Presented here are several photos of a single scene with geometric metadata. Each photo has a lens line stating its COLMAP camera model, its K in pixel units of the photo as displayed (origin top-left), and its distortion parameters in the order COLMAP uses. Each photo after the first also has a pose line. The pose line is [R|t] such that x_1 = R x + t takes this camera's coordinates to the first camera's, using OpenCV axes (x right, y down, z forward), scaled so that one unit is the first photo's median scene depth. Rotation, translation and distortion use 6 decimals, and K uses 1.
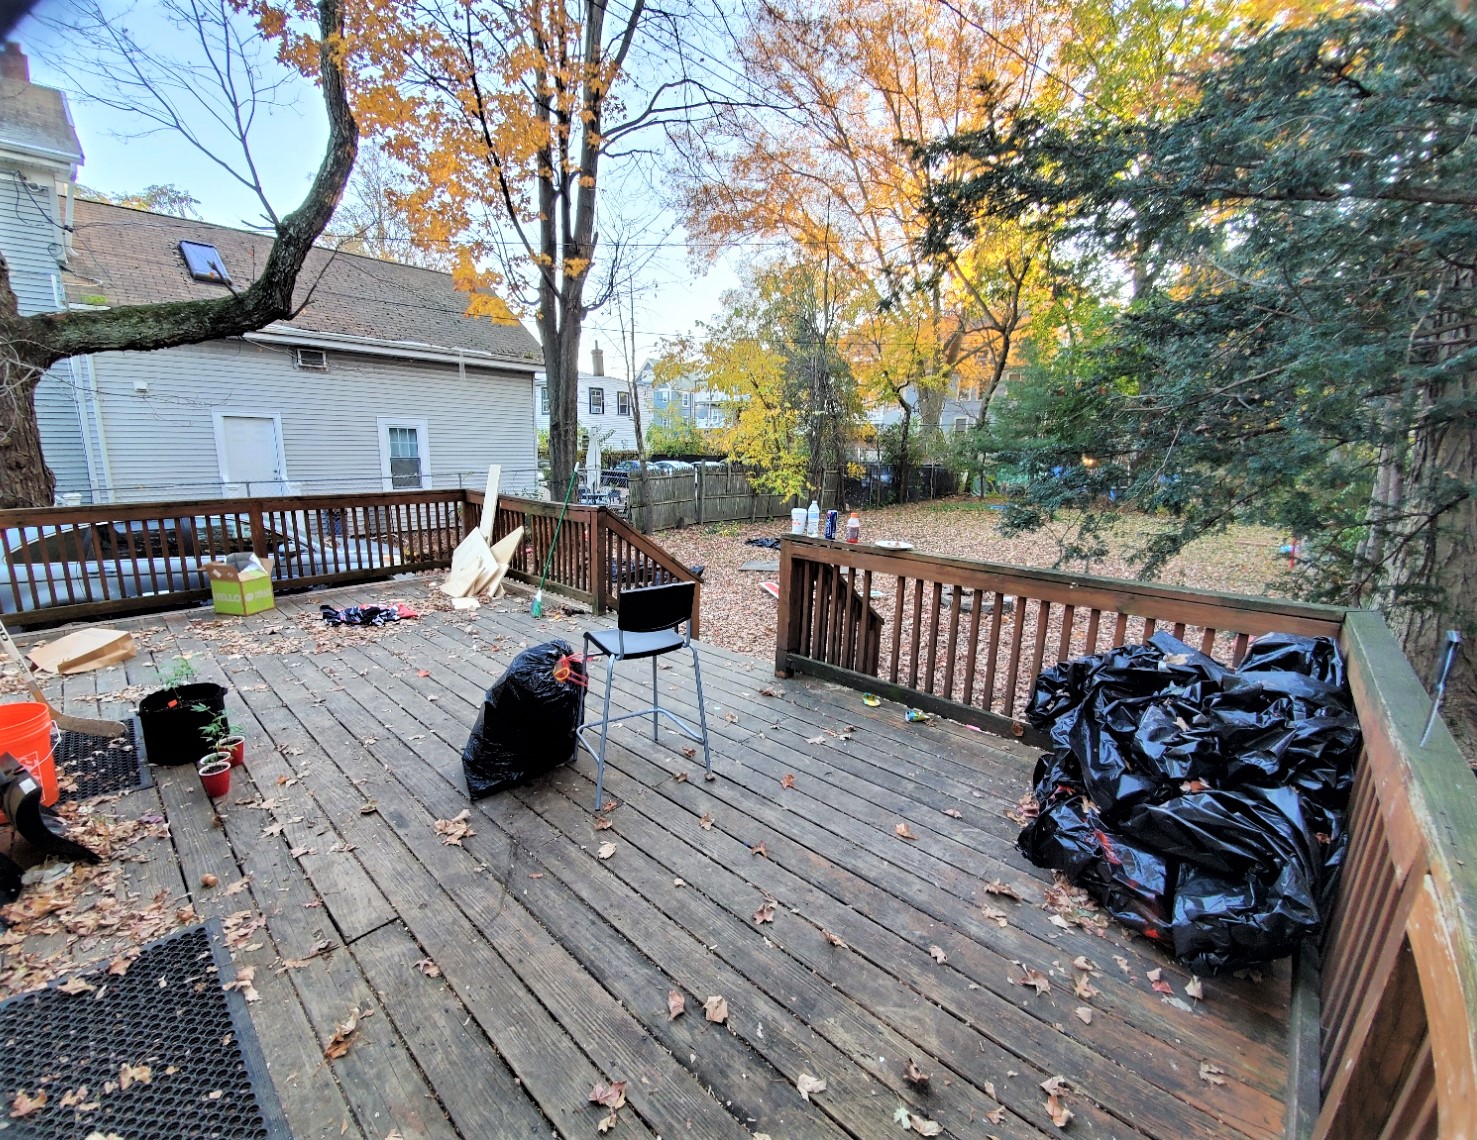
lens RADIAL K [[630.9, 0, 737.3], [0, 630.9, 563.2], [0, 0, 1]] dist [-0.004062, 0.000063]
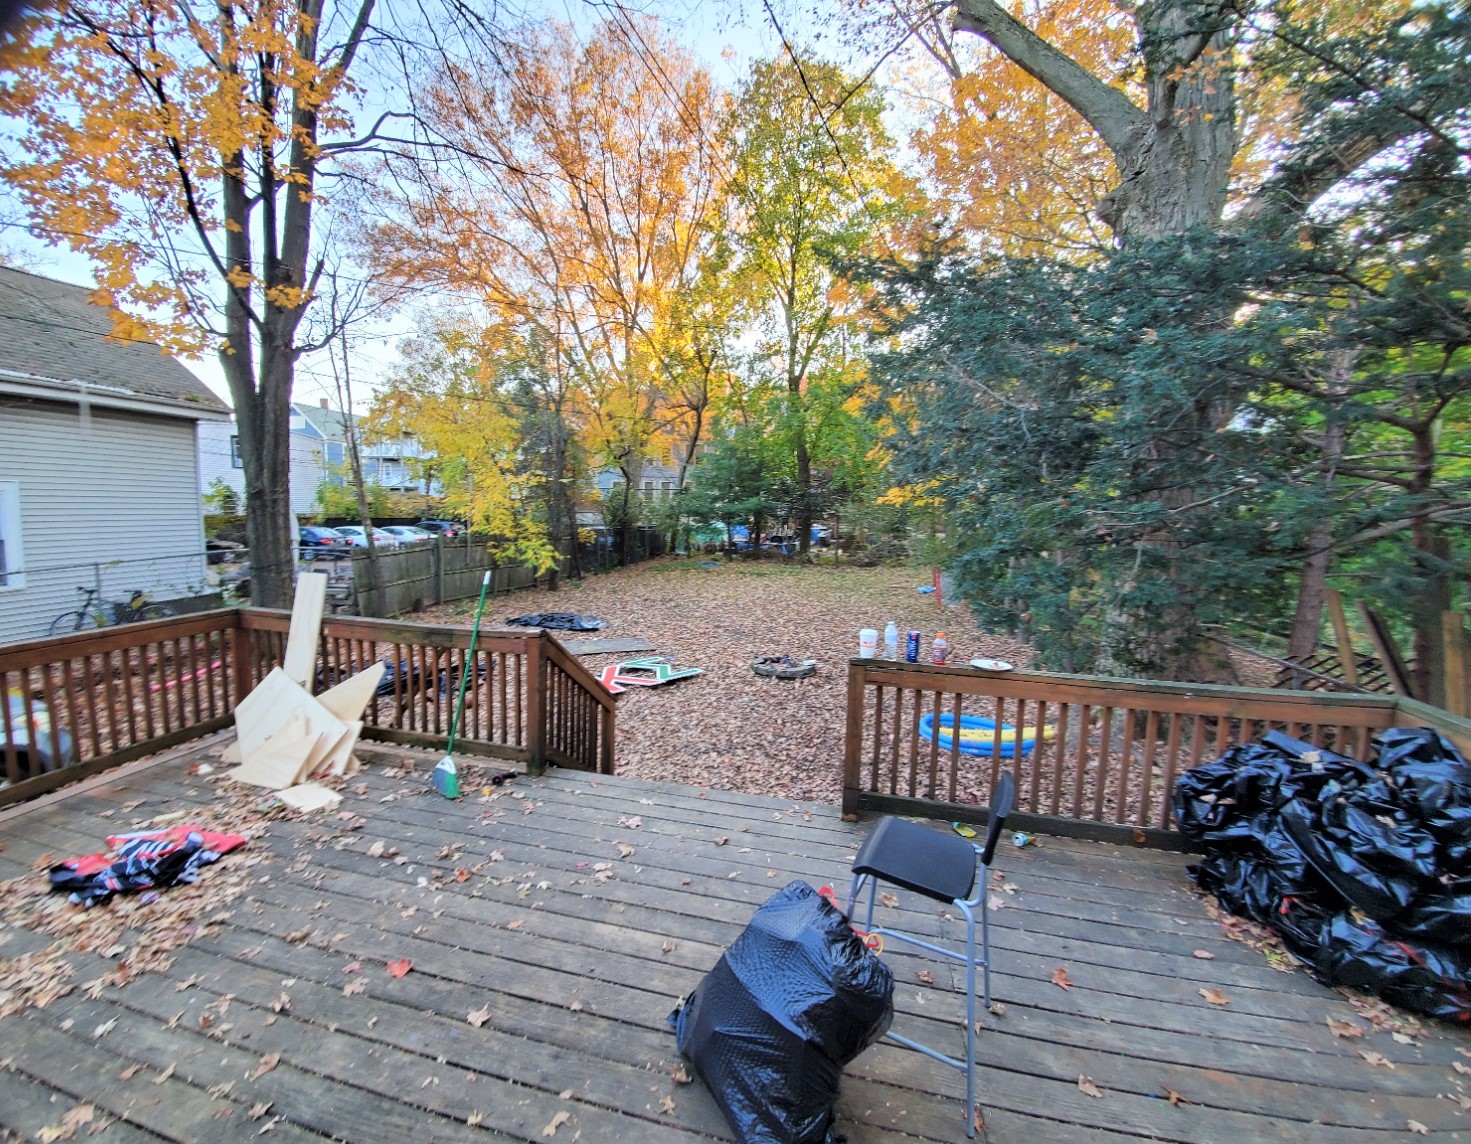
lens RADIAL K [[606.9, 0, 739.4], [0, 606.9, 572.5], [0, 0, 1]] dist [-0.018378, -0.003182]
pose [[0.869431, -0.047213, 0.491794, -0.143590], [0.081771, 0.995446, -0.048996, -0.041555], [-0.487241, 0.082814, 0.869332, 0.099406]]
